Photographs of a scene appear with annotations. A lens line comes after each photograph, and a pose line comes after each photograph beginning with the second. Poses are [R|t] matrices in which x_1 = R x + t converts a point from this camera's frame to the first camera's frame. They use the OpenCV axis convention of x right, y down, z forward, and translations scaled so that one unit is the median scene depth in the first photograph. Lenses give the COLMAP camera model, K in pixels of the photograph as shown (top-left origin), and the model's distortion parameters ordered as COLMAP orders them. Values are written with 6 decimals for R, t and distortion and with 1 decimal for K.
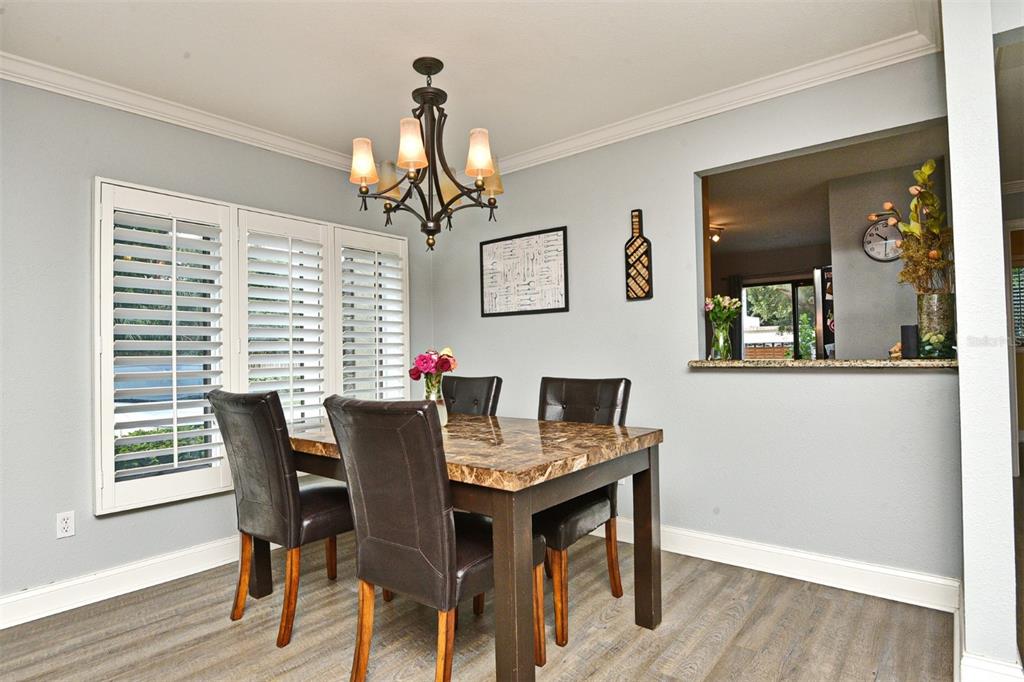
lens RADIAL K [[550.1, 0, 507.0], [0, 550.1, 346.2], [0, 0, 1]] dist [-0.011091, -0.000783]
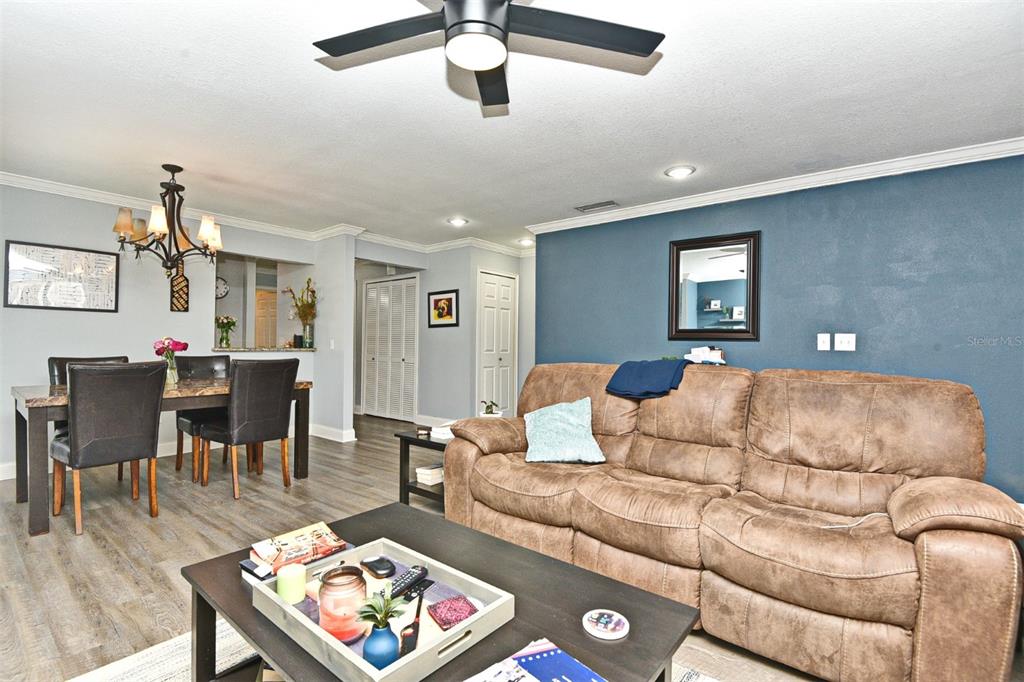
lens RADIAL K [[468.6, 0, 500.7], [0, 468.6, 345.9], [0, 0, 1]] dist [-0.013306, -0.005276]
pose [[0.012245, 0.018088, 0.999761, -1.295575], [-0.018032, 0.999678, -0.017866, 0.032293], [-0.999762, -0.017809, 0.012567, -0.028833]]
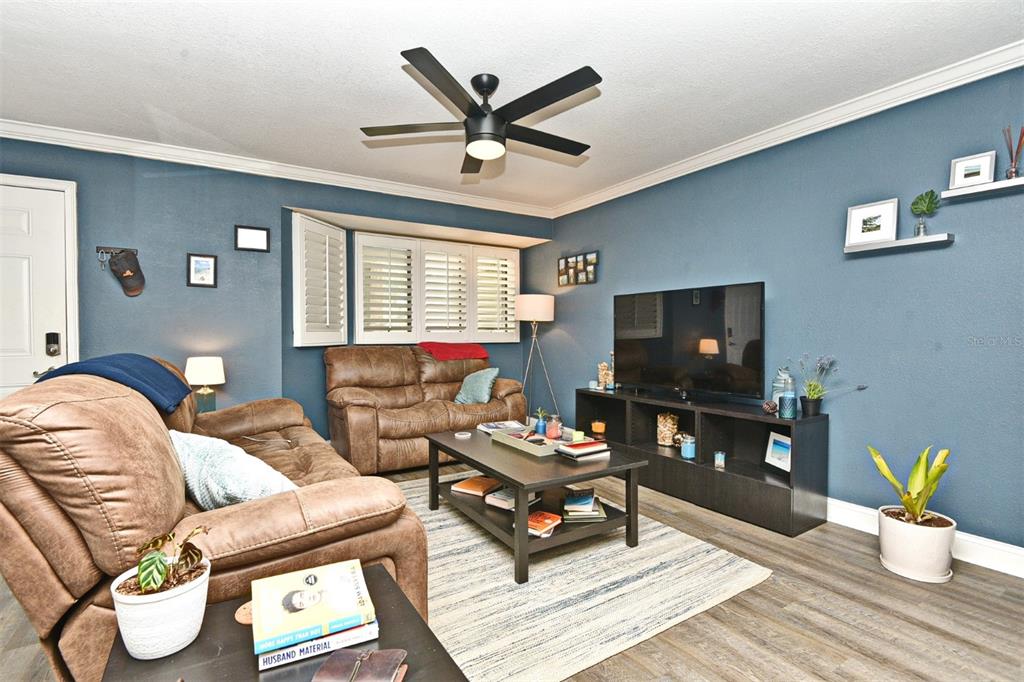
lens RADIAL K [[468.6, 0, 506.5], [0, 468.6, 343.4], [0, 0, 1]] dist [-0.013306, -0.005276]
pose [[-0.329297, 0.042647, -0.943263, -0.014963], [0.015779, 0.999089, 0.039662, 0.007448], [0.944095, -0.001823, -0.329670, 0.320923]]
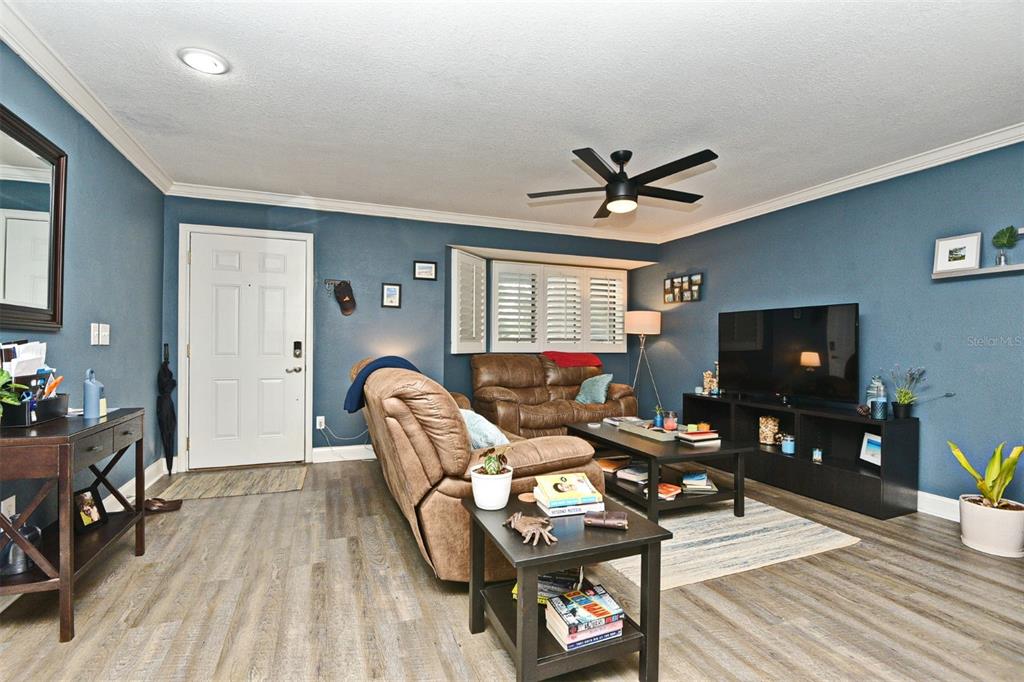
lens RADIAL K [[468.6, 0, 507.7], [0, 468.6, 341.7], [0, 0, 1]] dist [-0.013306, -0.005276]
pose [[-0.489254, 0.014848, -0.872015, 0.290777], [0.009618, 0.999886, 0.011629, -0.000730], [0.872088, -0.002698, -0.489341, 0.316328]]
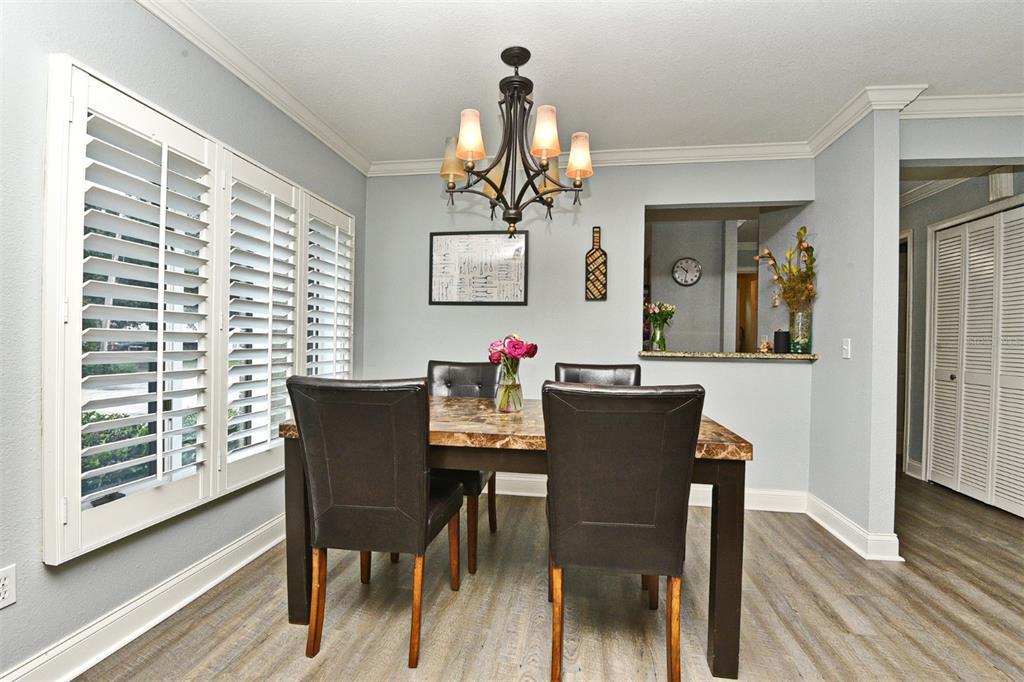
lens RADIAL K [[468.6, 0, 511.5], [0, 468.6, 343.0], [0, 0, 1]] dist [-0.013306, -0.005276]
pose [[0.862580, 0.029756, 0.505046, -0.480688], [-0.036732, 0.999318, 0.003859, 0.014446], [-0.504586, -0.021880, 0.863084, 0.206522]]
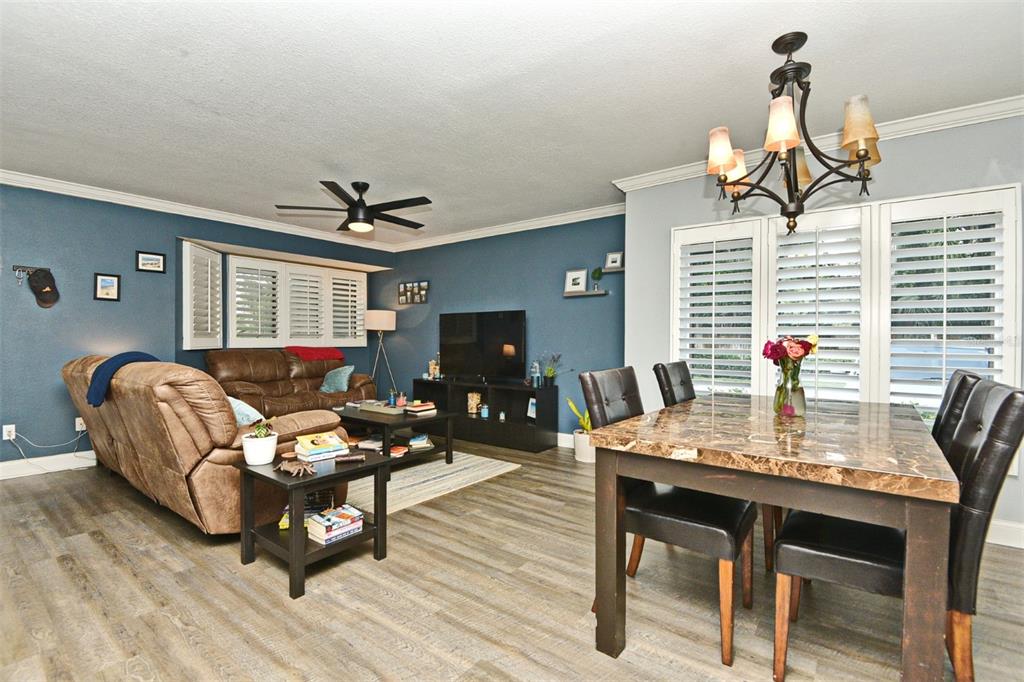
lens RADIAL K [[468.6, 0, 509.8], [0, 468.6, 342.9], [0, 0, 1]] dist [-0.013306, -0.005276]
pose [[0.031083, 0.029242, -0.999089, 0.566328], [0.004902, 0.999555, 0.029408, -0.005990], [0.999505, -0.005812, 0.030925, 0.399105]]
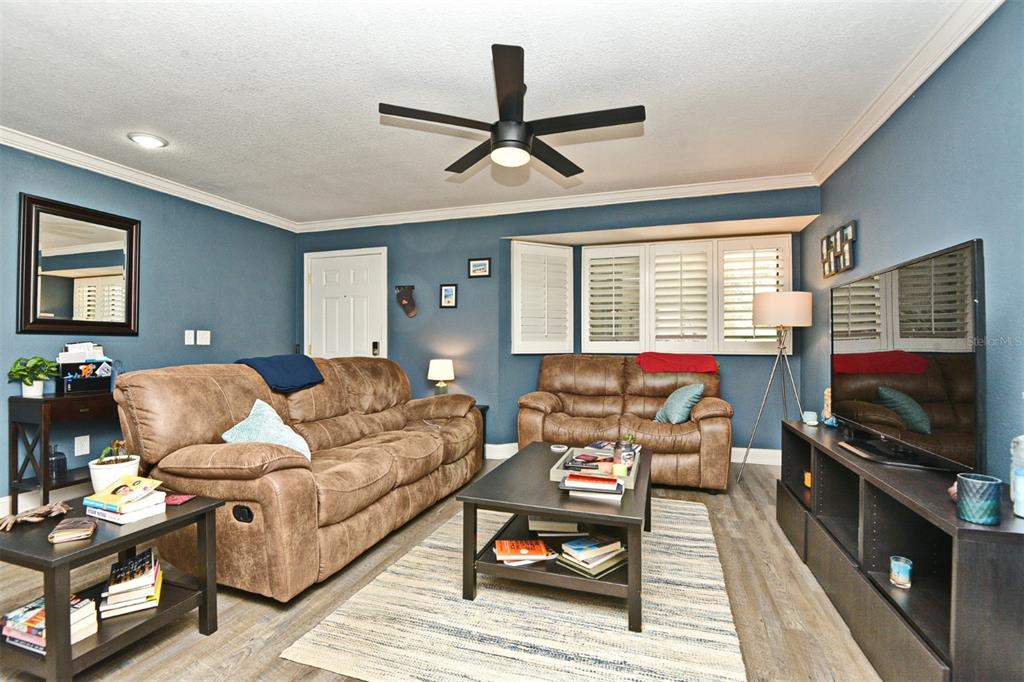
lens RADIAL K [[468.6, 0, 519.7], [0, 468.6, 345.2], [0, 0, 1]] dist [-0.013306, -0.005276]
pose [[-0.930368, 0.022073, -0.365961, -0.497644], [0.021878, 0.999750, 0.004682, 0.023439], [0.365973, -0.003650, -0.930618, 0.772595]]
